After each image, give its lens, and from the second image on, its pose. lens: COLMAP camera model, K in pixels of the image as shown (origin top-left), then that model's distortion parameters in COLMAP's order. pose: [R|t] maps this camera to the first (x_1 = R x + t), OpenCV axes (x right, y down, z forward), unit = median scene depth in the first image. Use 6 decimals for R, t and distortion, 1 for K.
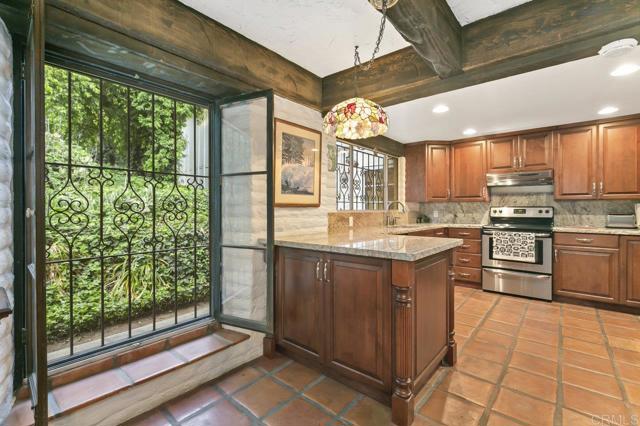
lens RADIAL K [[284.8, 0, 318.7], [0, 284.8, 210.1], [0, 0, 1]] dist [-0.000024, 0.000017]
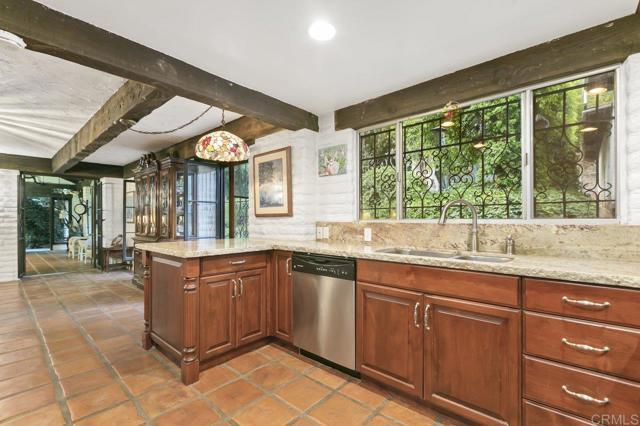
lens RADIAL K [[287.0, 0, 319.4], [0, 287.0, 221.1], [0, 0, 1]] dist [-0.001486, -0.000318]
pose [[0.003129, -0.009078, -0.999954, 1.171415], [-0.006624, 0.999937, -0.009099, 0.017666], [0.999973, 0.006652, 0.003068, 1.184418]]
